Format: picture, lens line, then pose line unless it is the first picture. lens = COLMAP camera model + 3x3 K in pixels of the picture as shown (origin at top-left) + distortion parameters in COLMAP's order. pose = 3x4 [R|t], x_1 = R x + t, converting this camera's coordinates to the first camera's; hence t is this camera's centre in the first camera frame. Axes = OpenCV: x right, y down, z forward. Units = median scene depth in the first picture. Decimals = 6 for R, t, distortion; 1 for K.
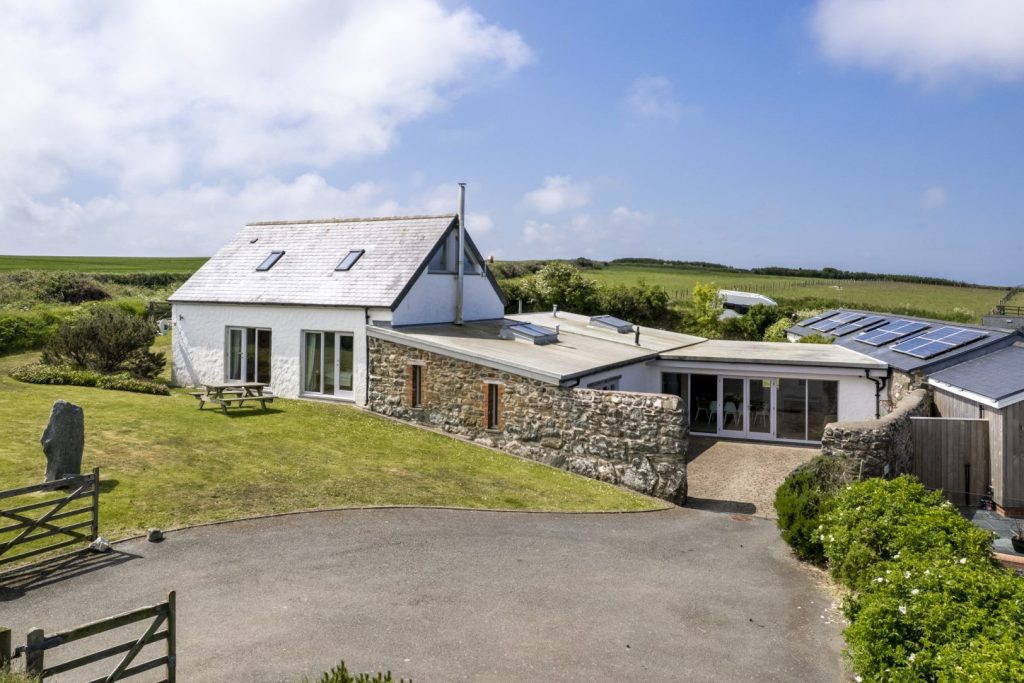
lens RADIAL K [[821.2, 0, 523.5], [0, 821.2, 268.4], [0, 0, 1]] dist [0.012511, -0.001196]
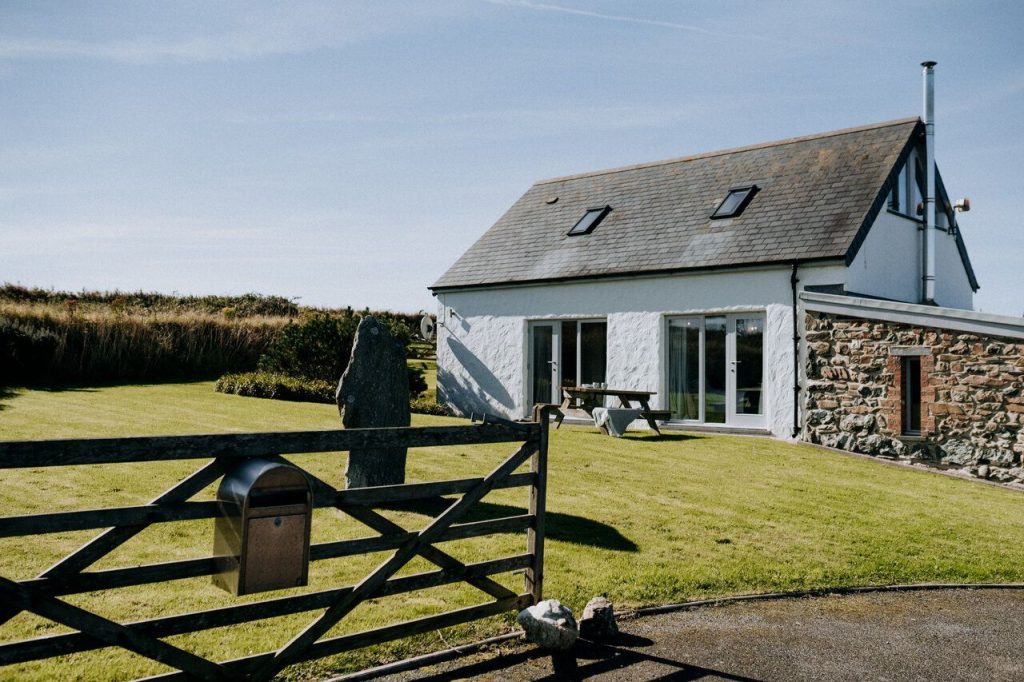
lens RADIAL K [[1003.9, 0, 521.5], [0, 1003.9, 326.4], [0, 0, 1]] dist [-0.048253, 0.000000]
pose [[0.973141, -0.007970, -0.230072, -0.239642], [0.001291, 0.999574, -0.029168, 0.123389], [0.230207, 0.028088, 0.972736, 0.322345]]
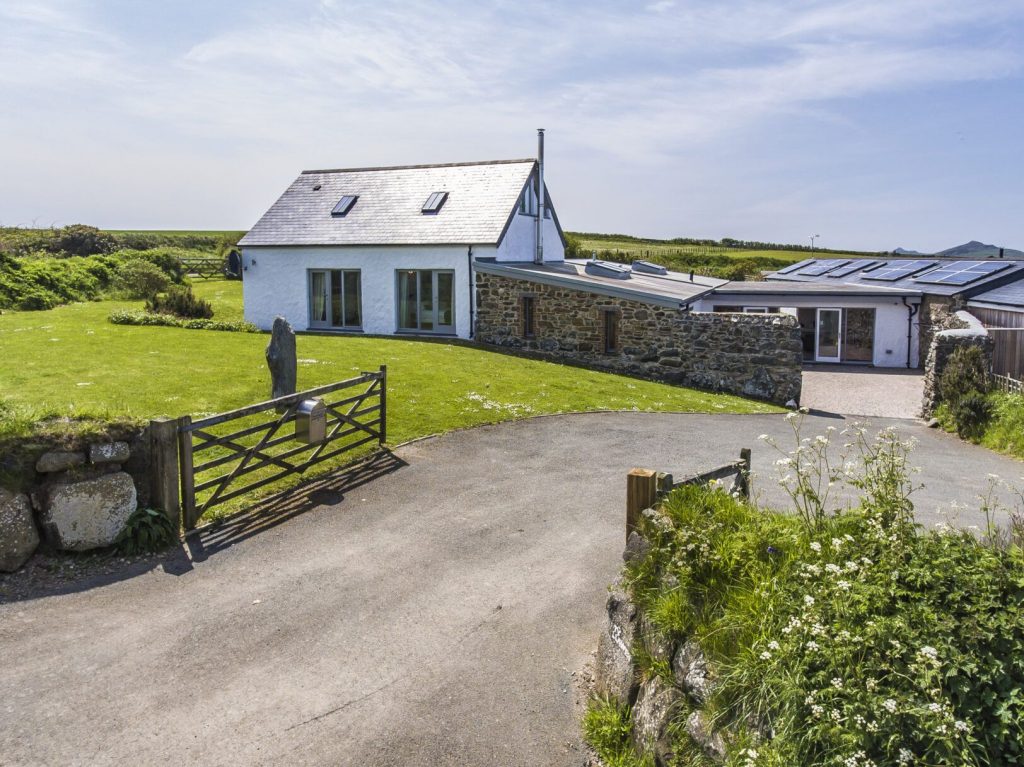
lens RADIAL K [[709.7, 0, 554.0], [0, 709.7, 329.4], [0, 0, 1]] dist [0.053321, 0.000958]
pose [[0.987883, -0.020849, 0.153794, -0.251744], [0.004003, 0.994029, 0.109042, 0.062750], [-0.155150, -0.107105, 0.982068, 0.091481]]
